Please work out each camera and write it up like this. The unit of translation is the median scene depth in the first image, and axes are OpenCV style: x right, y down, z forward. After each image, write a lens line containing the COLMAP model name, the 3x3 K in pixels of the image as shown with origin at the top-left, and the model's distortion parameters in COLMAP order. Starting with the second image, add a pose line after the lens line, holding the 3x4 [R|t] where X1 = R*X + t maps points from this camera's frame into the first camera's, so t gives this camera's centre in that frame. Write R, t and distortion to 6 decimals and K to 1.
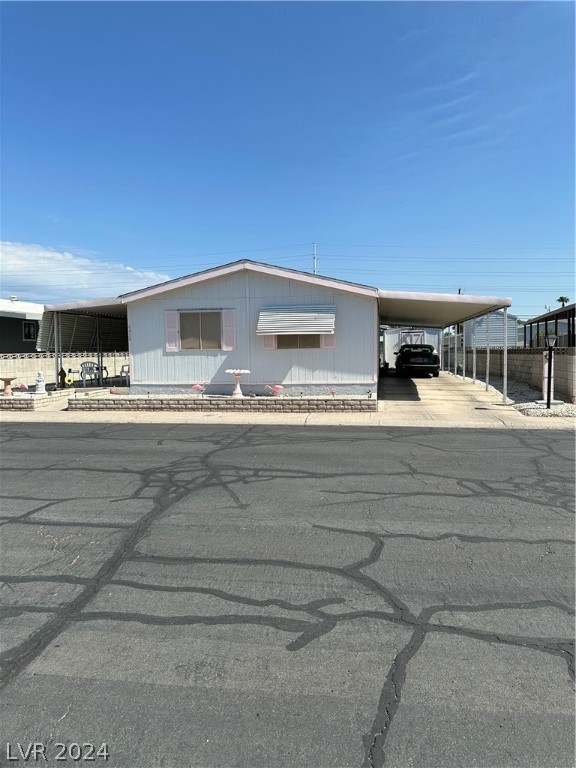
lens RADIAL K [[537.2, 0, 290.8], [0, 537.2, 389.6], [0, 0, 1]] dist [0.132761, -0.229155]
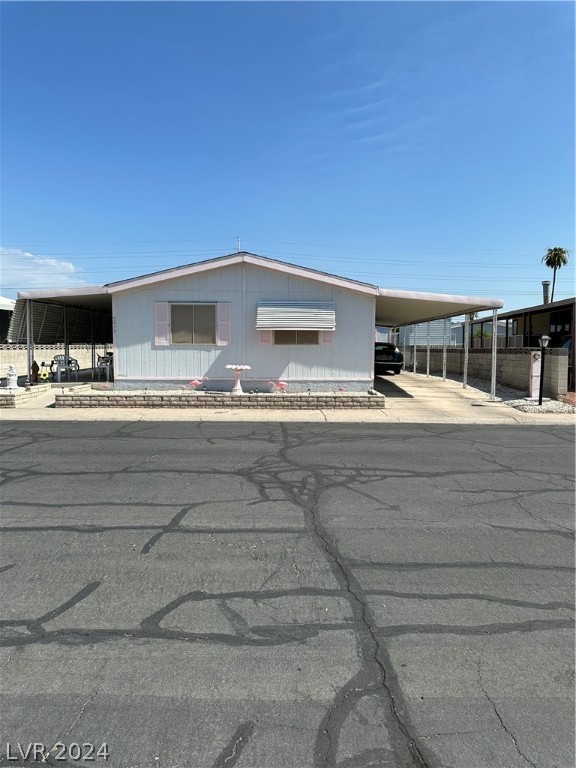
lens RADIAL K [[537.2, 0, 290.8], [0, 537.2, 389.6], [0, 0, 1]] dist [0.132761, -0.229155]
pose [[0.987062, 0.004603, 0.160274, -0.158247], [-0.005852, 0.999956, 0.007319, -0.000855], [-0.160234, -0.008162, 0.987045, 0.025006]]
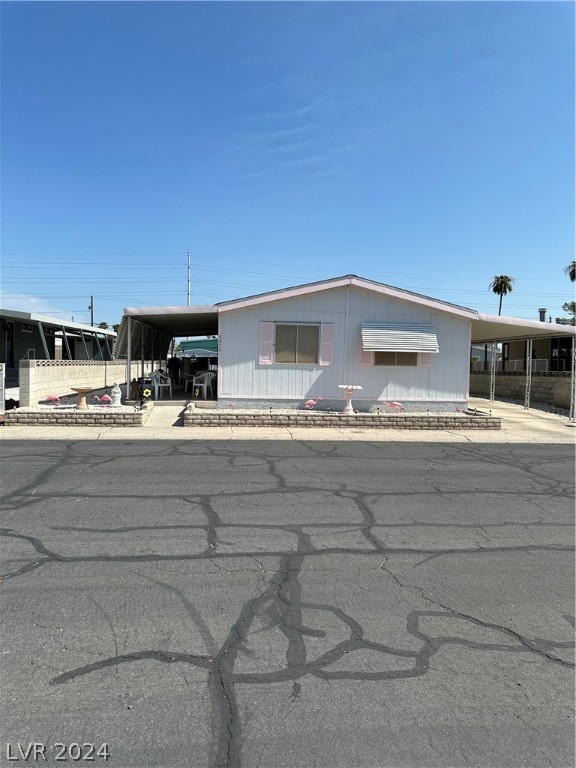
lens RADIAL K [[539.0, 0, 278.3], [0, 539.0, 388.9], [0, 0, 1]] dist [0.148065, -0.231800]
pose [[0.962543, 0.021855, 0.270246, -0.487406], [-0.015051, 0.999516, -0.027225, -0.001631], [-0.270711, 0.022138, 0.962406, 0.079643]]
